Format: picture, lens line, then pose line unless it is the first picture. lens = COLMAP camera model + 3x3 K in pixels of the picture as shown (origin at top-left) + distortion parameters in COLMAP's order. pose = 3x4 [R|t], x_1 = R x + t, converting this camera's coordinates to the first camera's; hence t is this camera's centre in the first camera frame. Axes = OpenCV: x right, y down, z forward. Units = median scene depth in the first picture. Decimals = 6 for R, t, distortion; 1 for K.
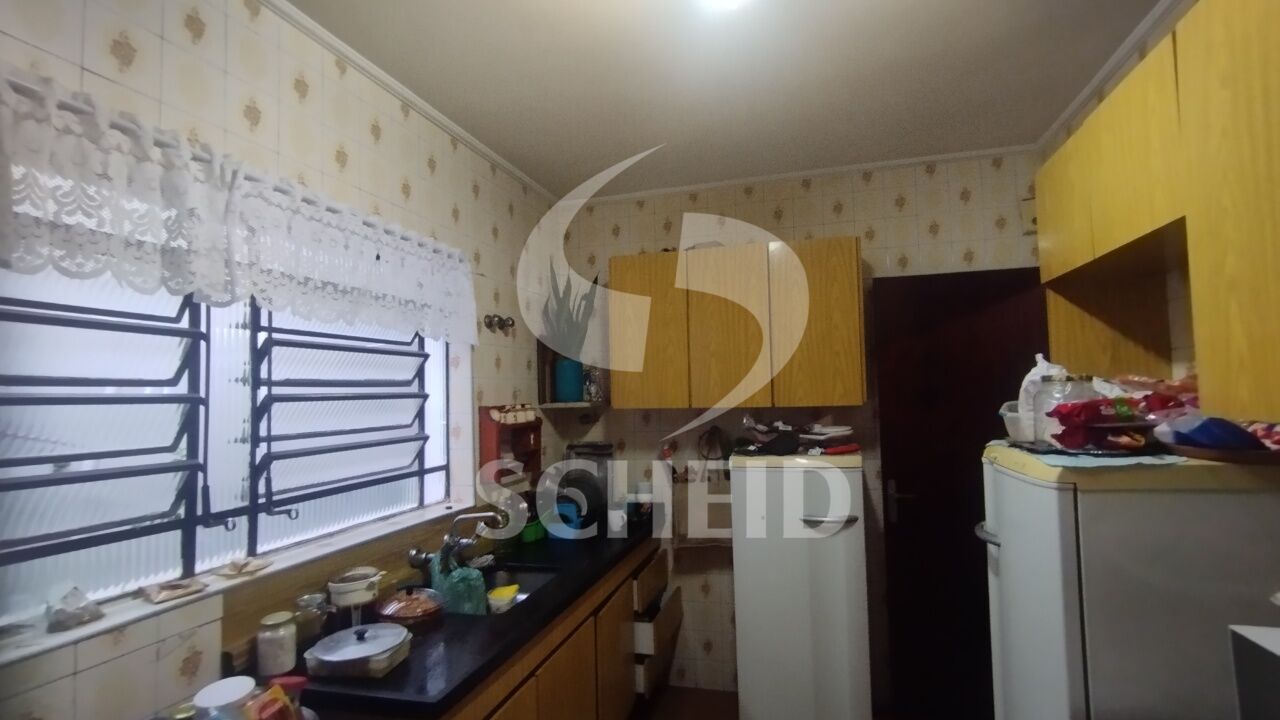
lens RADIAL K [[599.0, 0, 650.7], [0, 599.0, 360.6], [0, 0, 1]] dist [-0.001673, -0.001109]
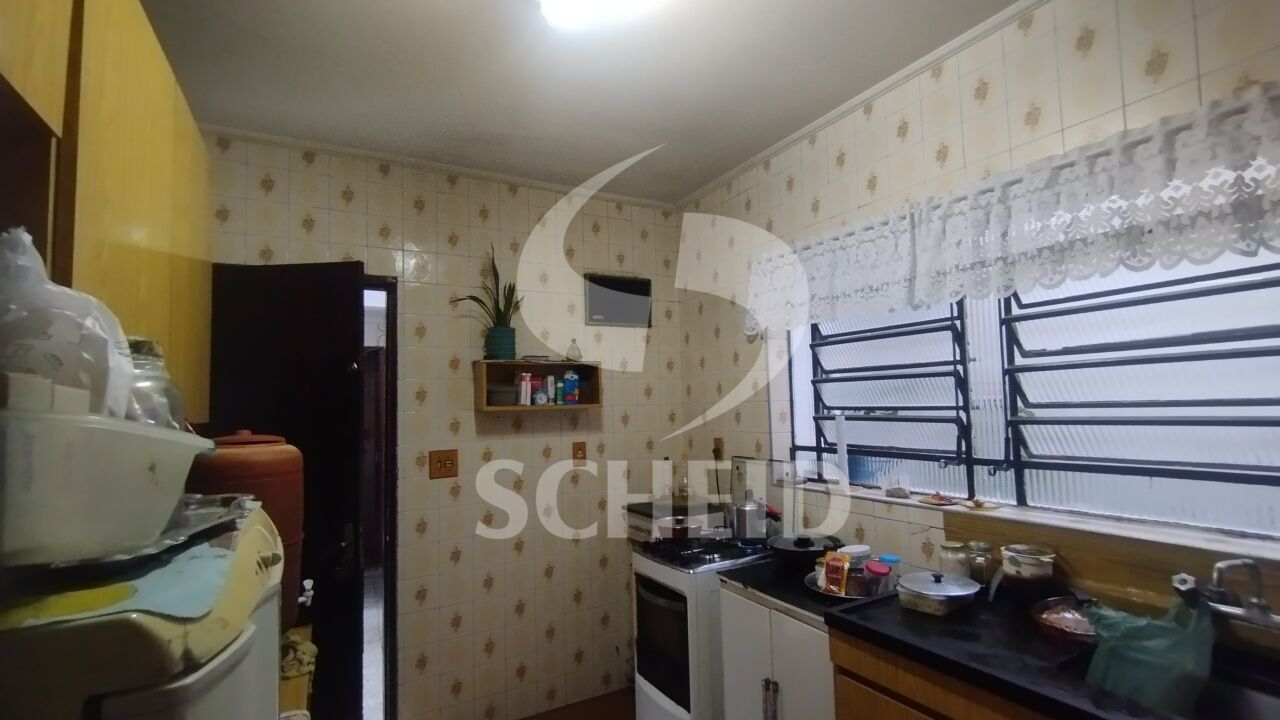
lens RADIAL K [[599.0, 0, 650.7], [0, 599.0, 360.6], [0, 0, 1]] dist [-0.001673, -0.001109]
pose [[-0.704970, -0.018192, -0.709004, 0.698160], [0.077724, 0.991668, -0.102727, 0.115908], [0.704965, -0.127526, -0.697682, 1.402431]]
